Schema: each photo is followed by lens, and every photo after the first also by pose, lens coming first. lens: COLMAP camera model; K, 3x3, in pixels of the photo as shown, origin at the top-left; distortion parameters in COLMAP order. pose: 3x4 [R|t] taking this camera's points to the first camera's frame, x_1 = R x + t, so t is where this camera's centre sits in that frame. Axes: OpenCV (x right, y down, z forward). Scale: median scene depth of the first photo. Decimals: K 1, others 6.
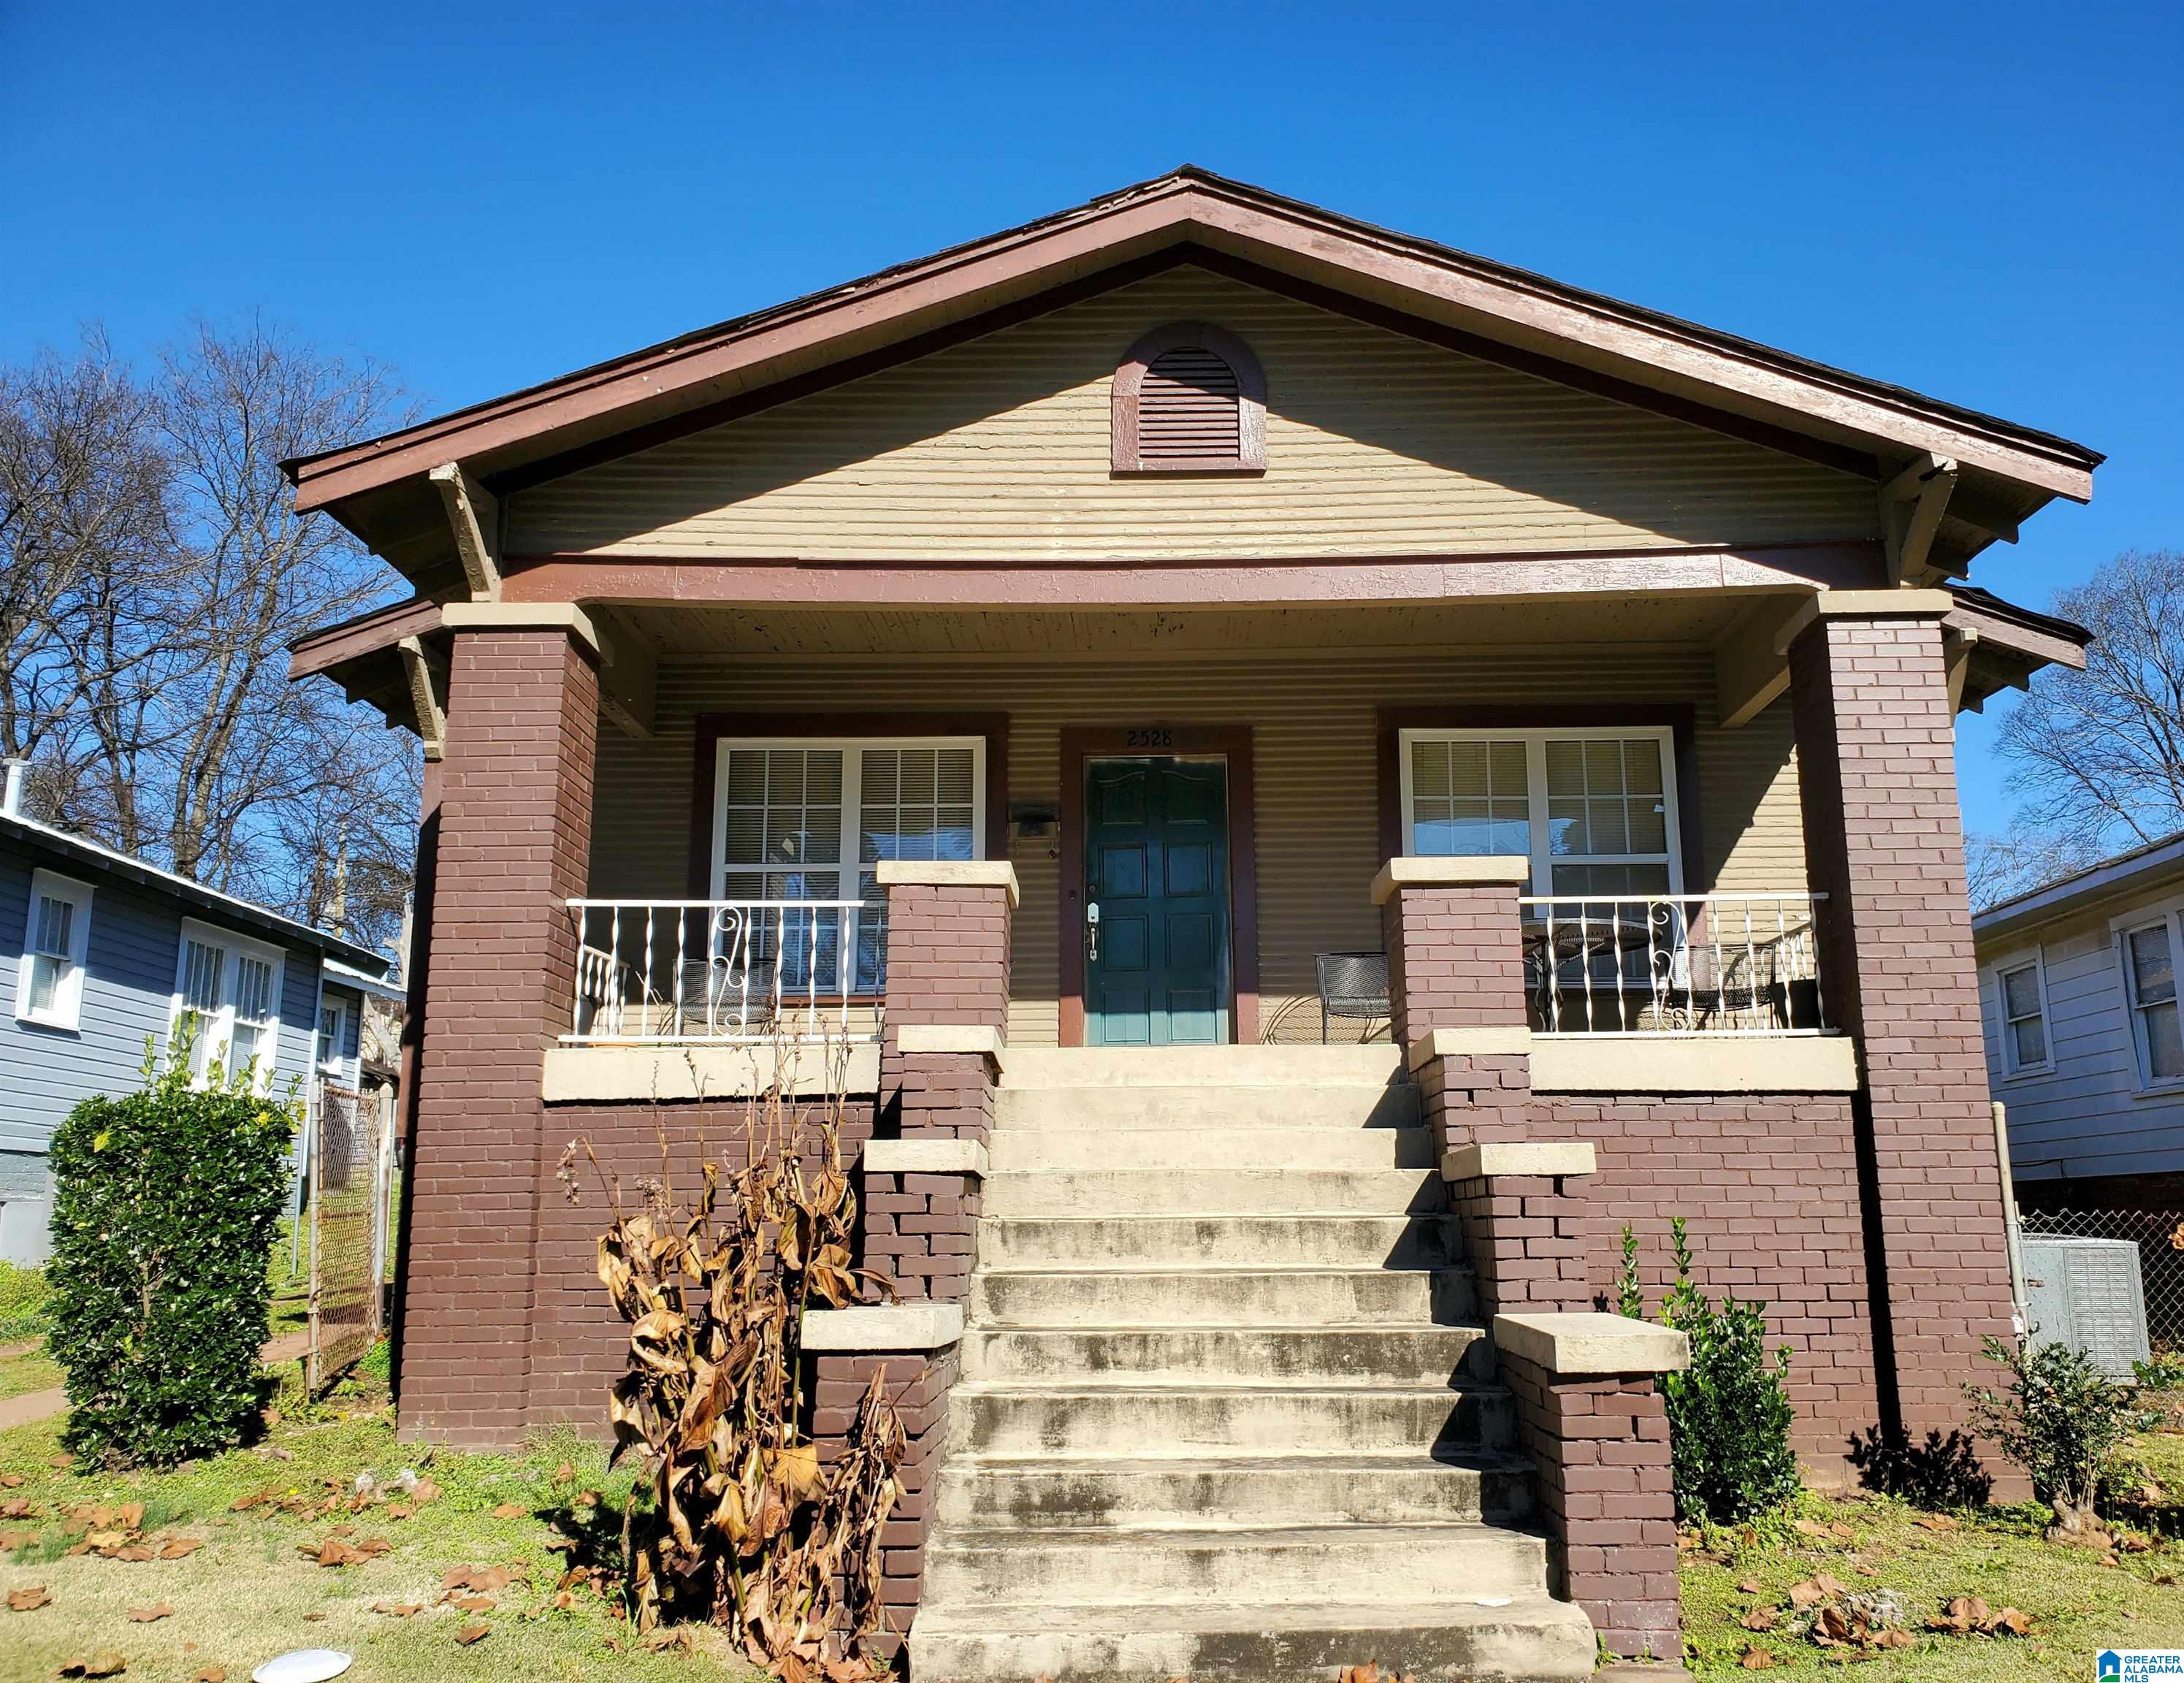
lens RADIAL K [[1764.2, 0, 1142.2], [0, 1764.2, 842.5], [0, 0, 1]] dist [0.174578, -0.415562]
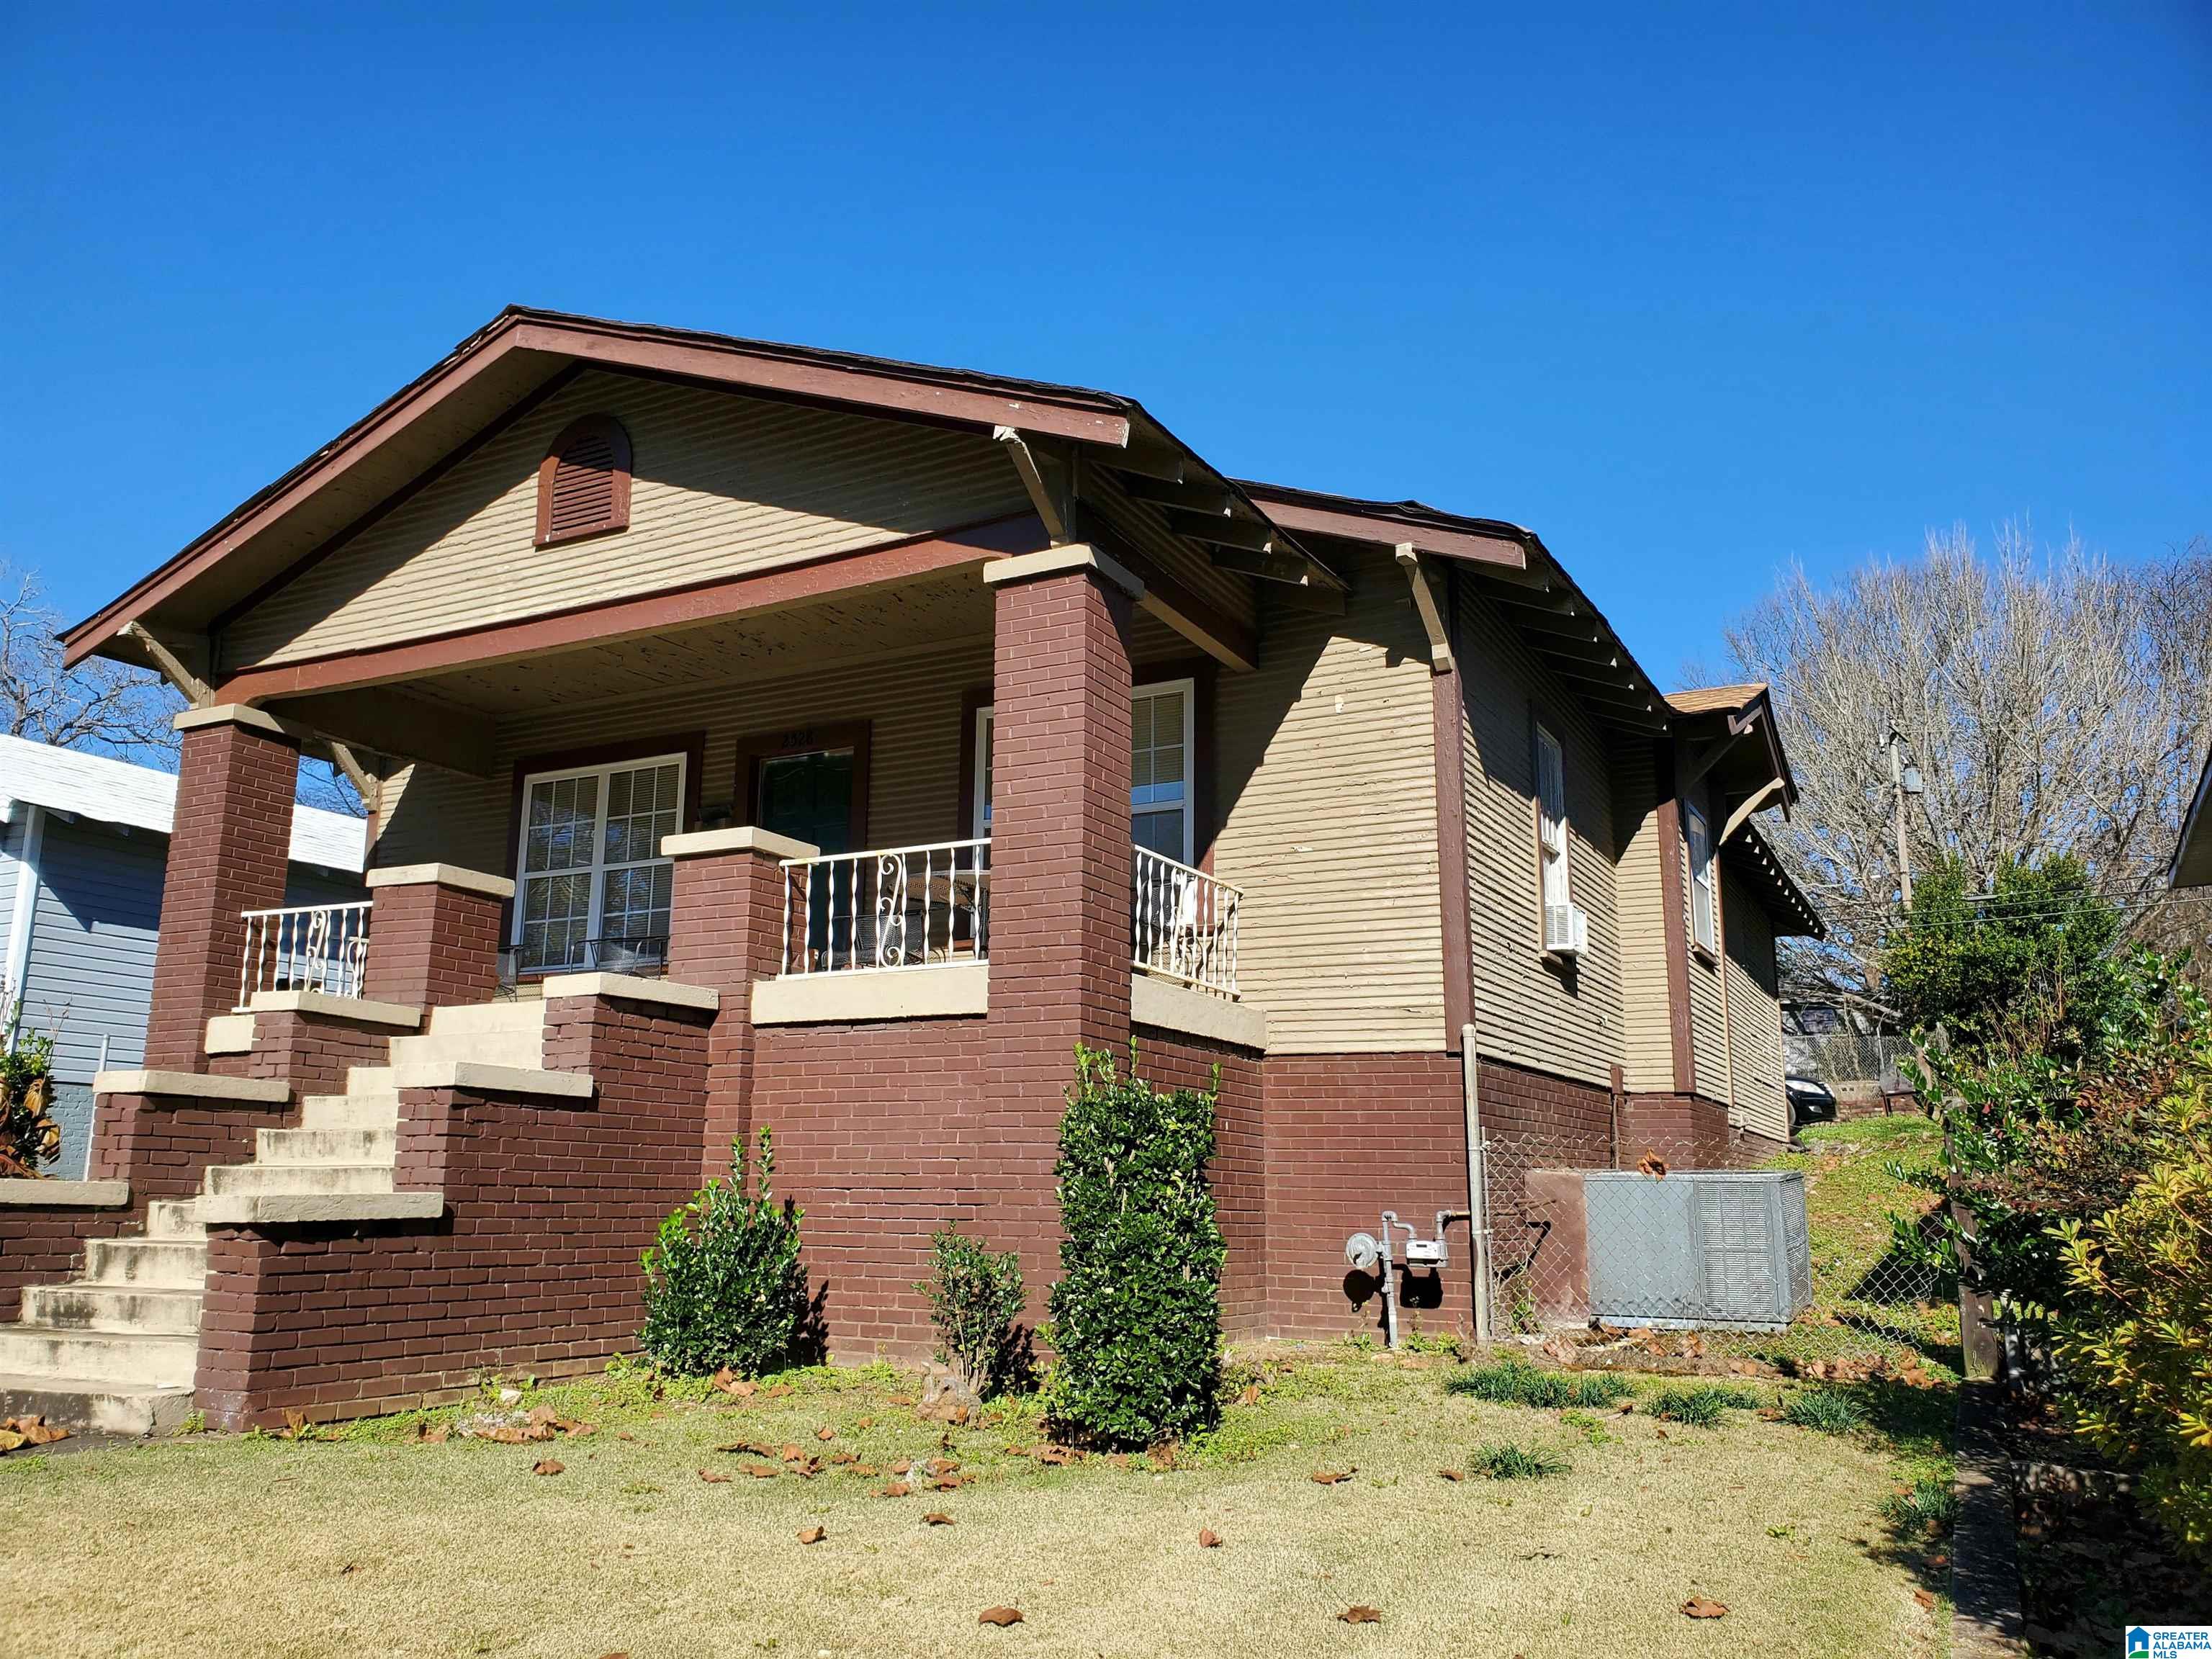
lens RADIAL K [[1746.4, 0, 1106.0], [0, 1746.4, 829.5], [0, 0, 1]] dist [0.006313, 0.014094]
pose [[0.885334, -0.081716, -0.457719, 0.934685], [0.084541, 0.996317, -0.014351, 0.045355], [0.457205, -0.025990, 0.888981, 0.081197]]
